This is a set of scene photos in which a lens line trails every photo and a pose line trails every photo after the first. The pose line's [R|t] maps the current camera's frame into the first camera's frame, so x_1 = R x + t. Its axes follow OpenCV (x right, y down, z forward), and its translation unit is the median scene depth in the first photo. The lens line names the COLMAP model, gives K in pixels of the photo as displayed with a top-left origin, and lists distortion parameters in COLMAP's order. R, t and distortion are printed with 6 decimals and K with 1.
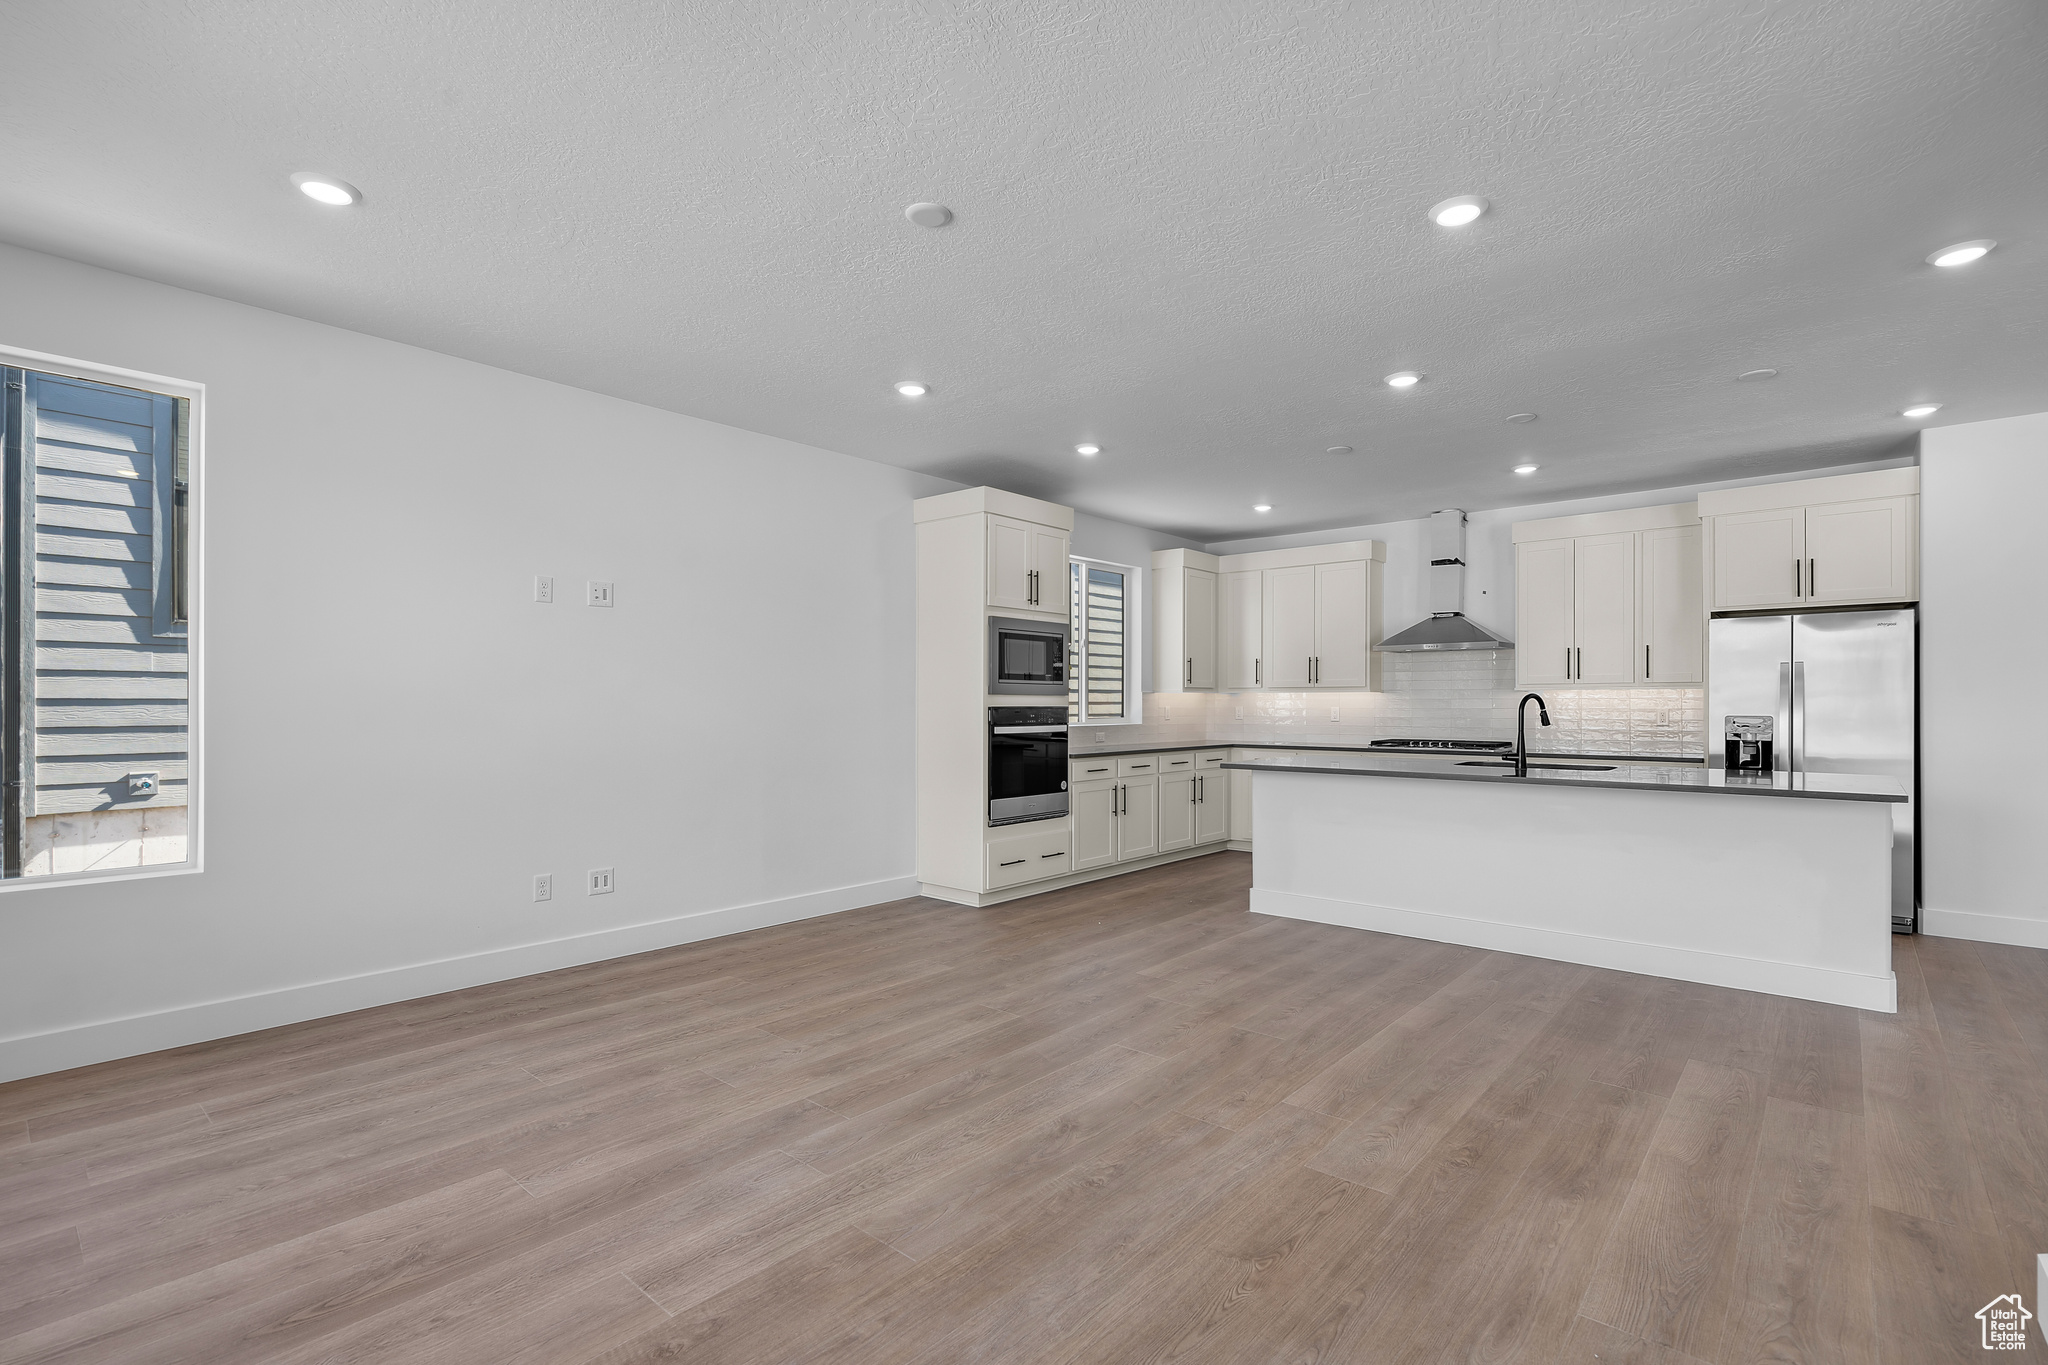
lens RADIAL K [[938.2, 0, 1033.6], [0, 938.2, 702.8], [0, 0, 1]] dist [-0.000972, 0.001090]
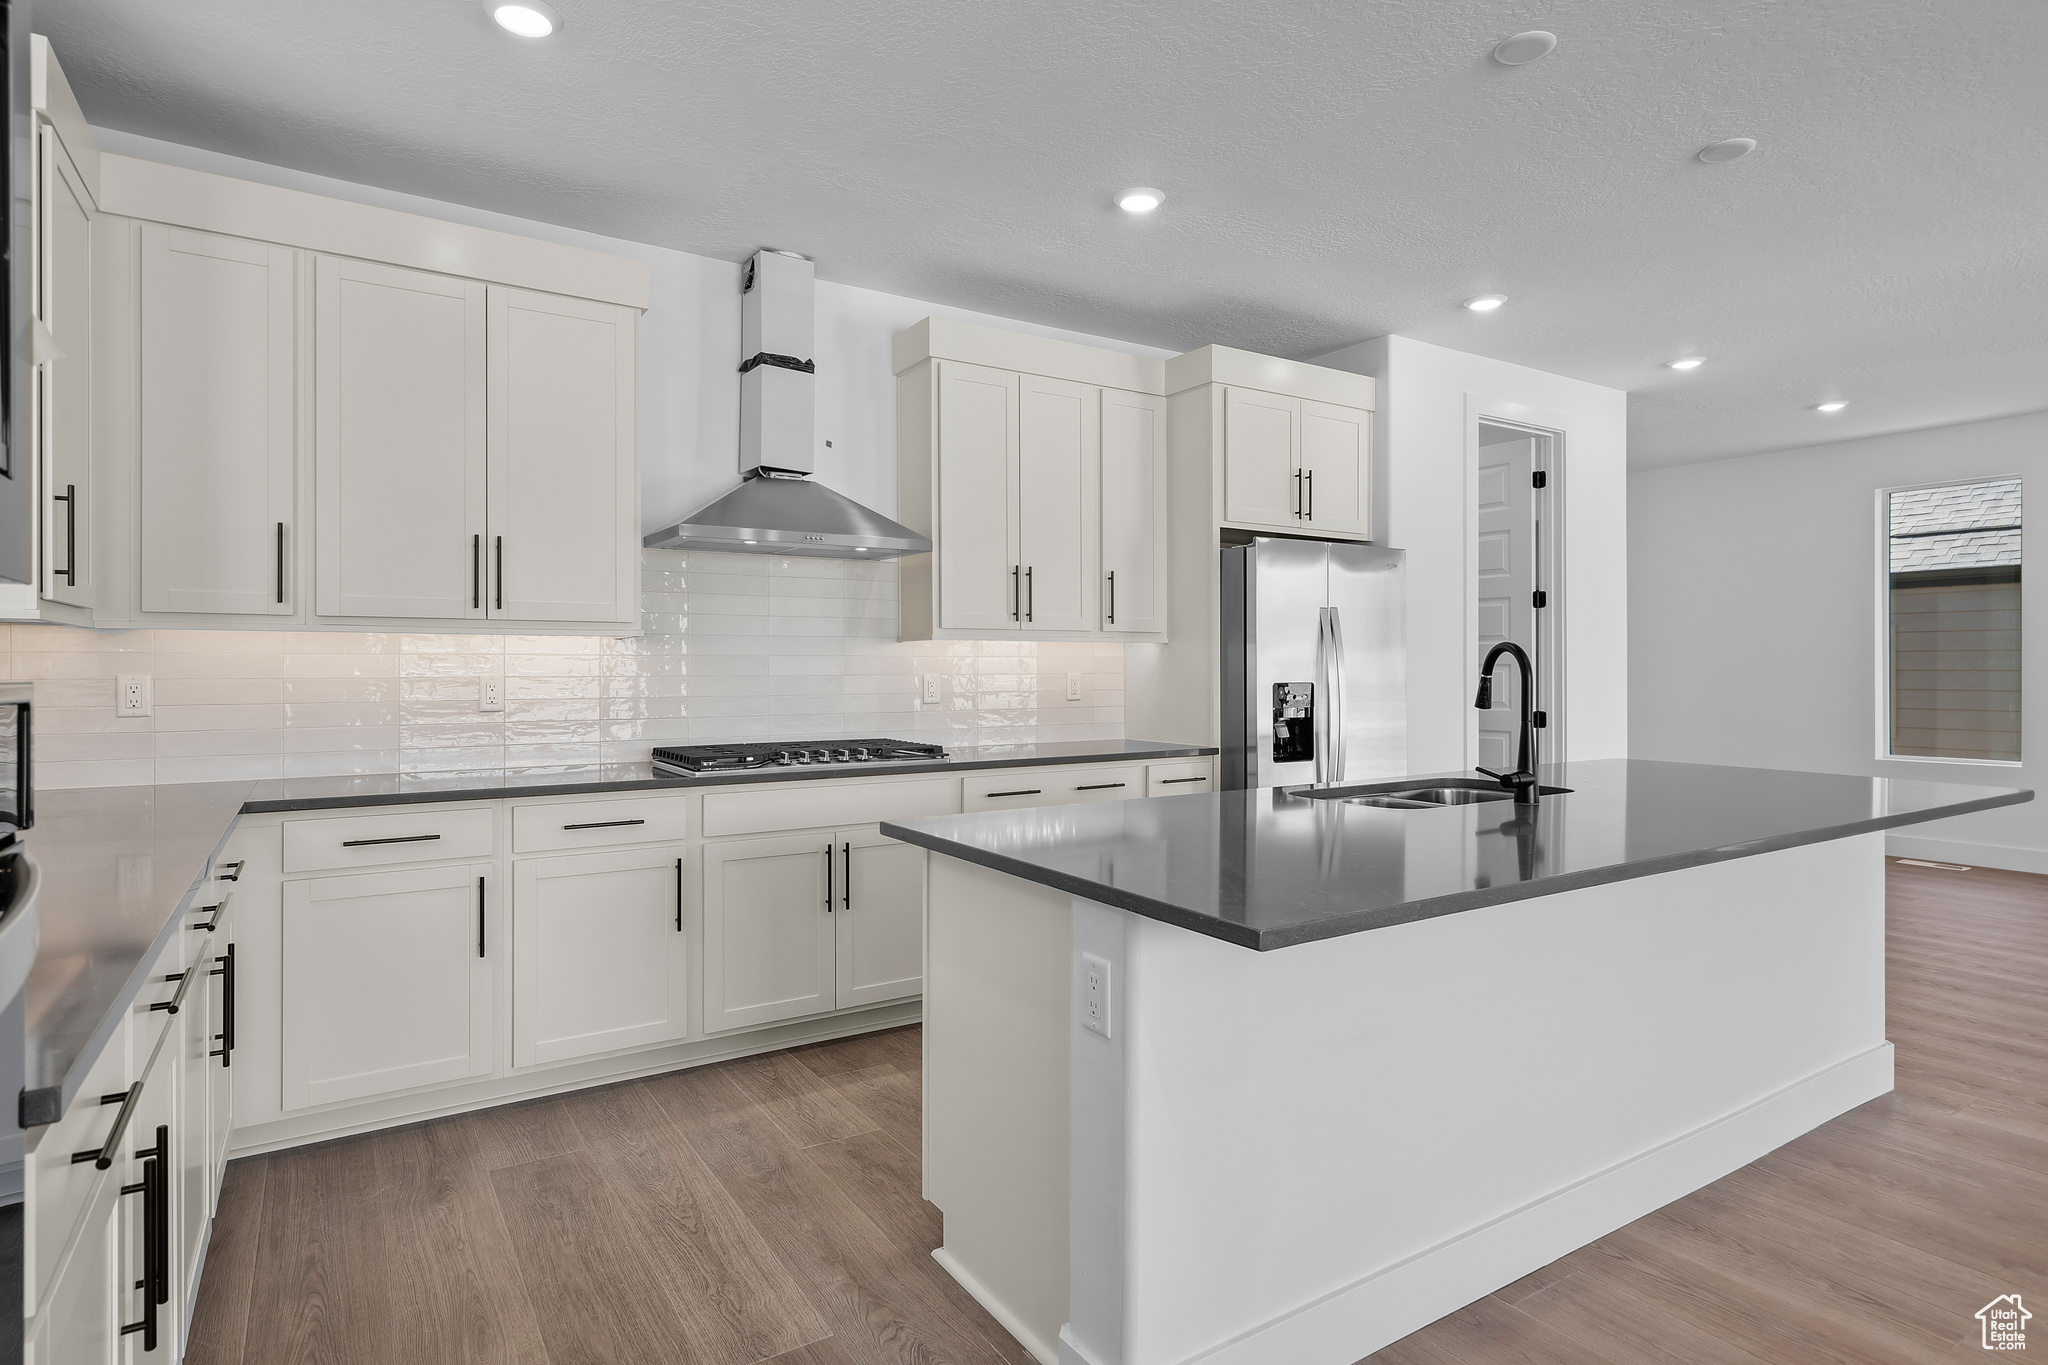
lens RADIAL K [[1085.3, 0, 1021.3], [0, 1085.3, 666.5], [0, 0, 1]] dist [0.001635, 0.001688]
pose [[0.286589, -0.000326, 0.958054, -0.057946], [0.000256, 1.000000, 0.000264, 0.001843], [-0.958054, 0.000169, 0.286589, 0.915347]]
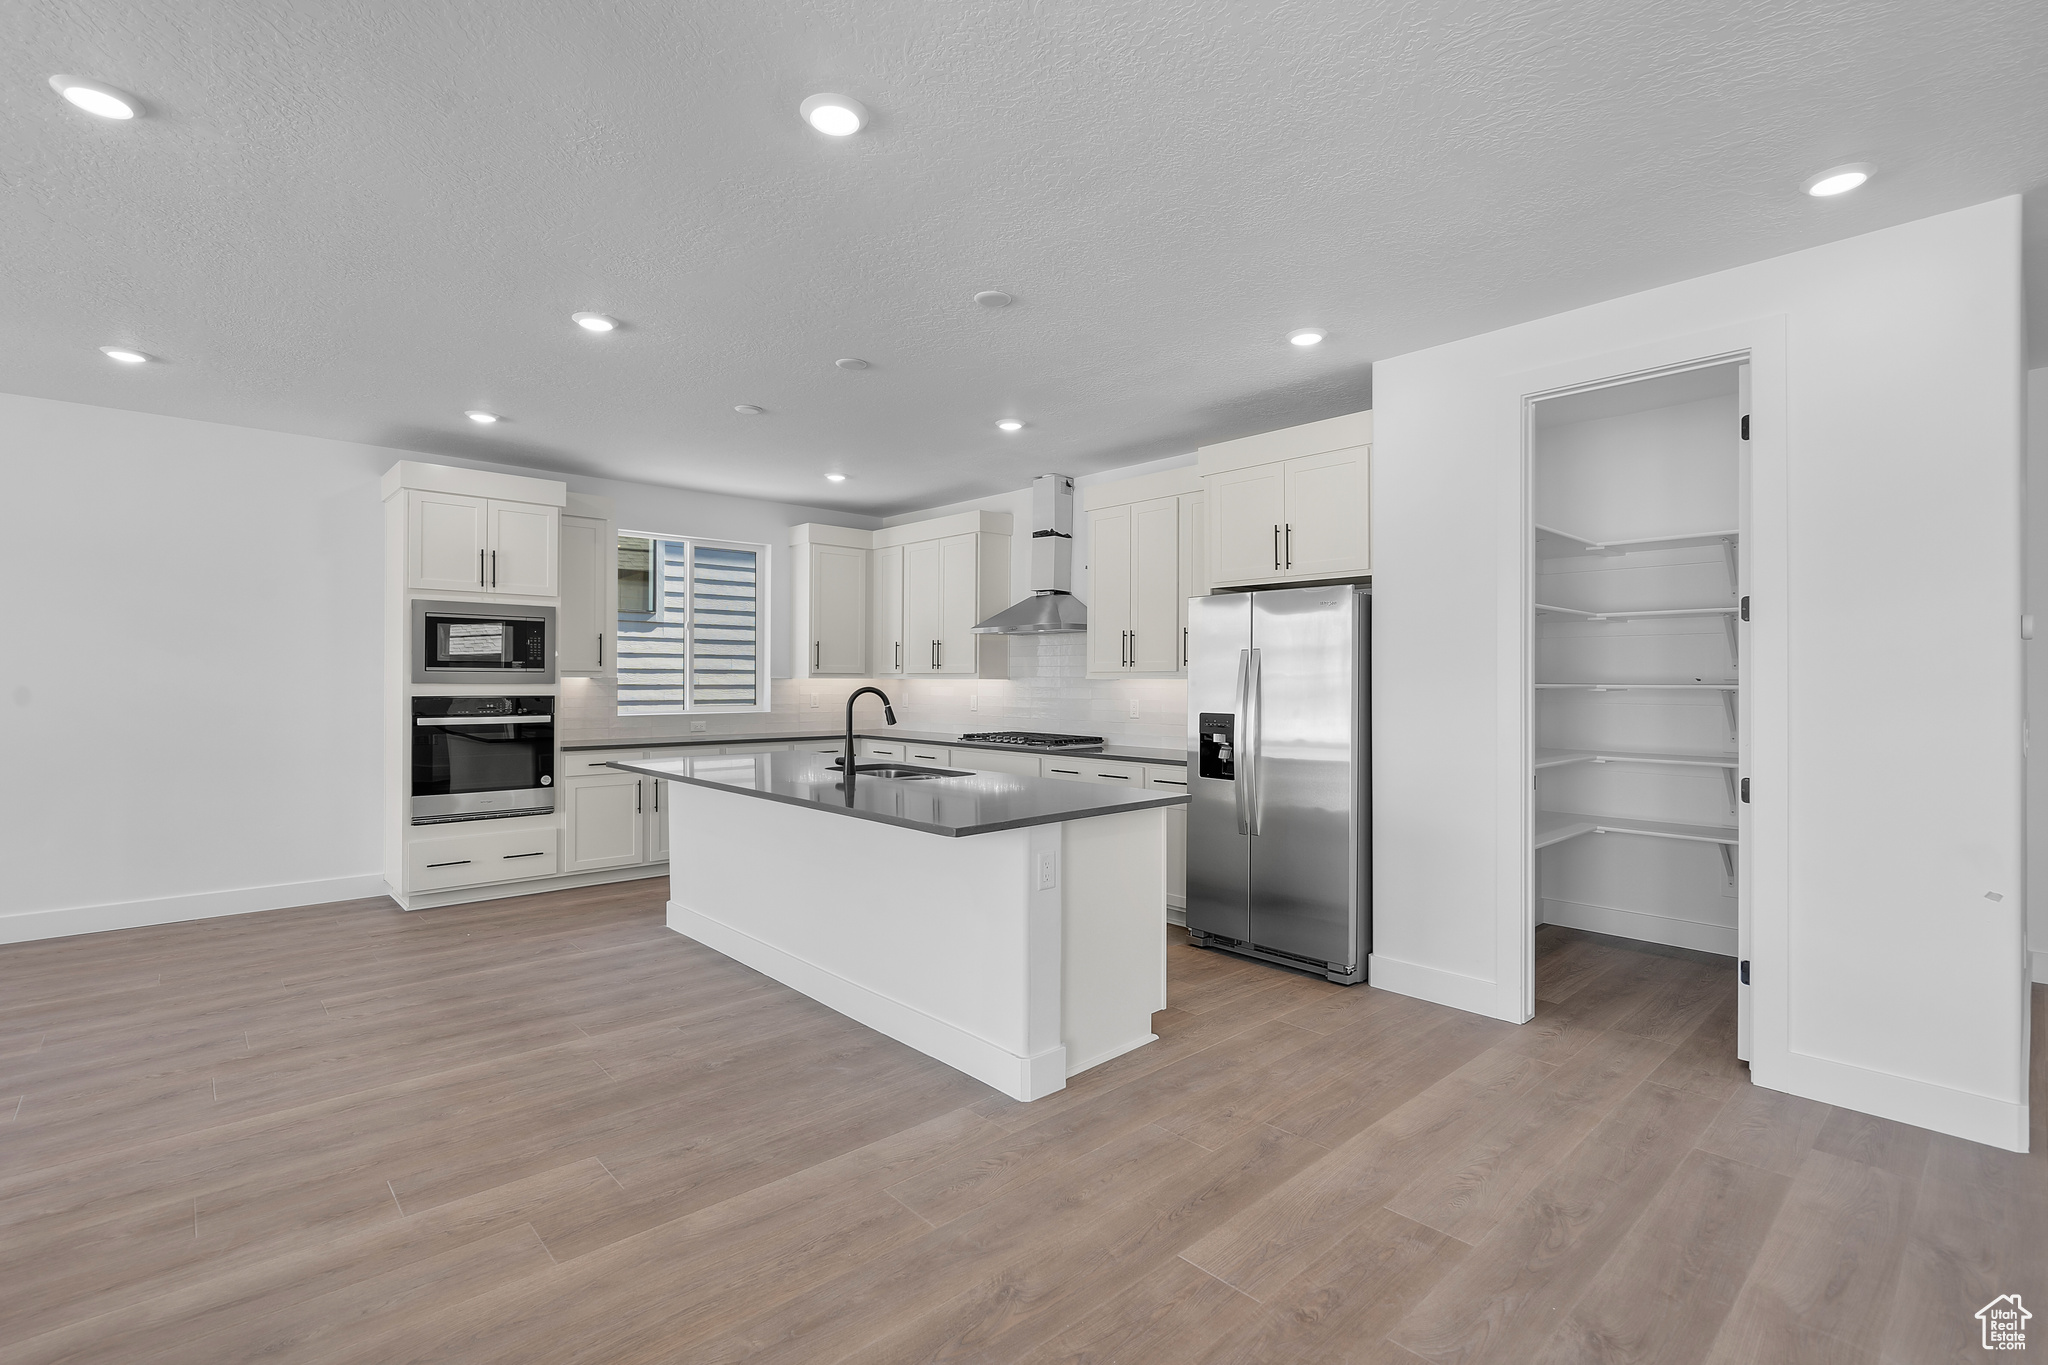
lens RADIAL K [[932.8, 0, 1025.2], [0, 932.8, 679.4], [0, 0, 1]] dist [-0.002878, 0.000507]
pose [[0.993359, 0.003010, -0.115014, 0.653951], [-0.003067, 0.999995, -0.000314, -0.014423], [0.115013, 0.000665, 0.993364, 0.146759]]
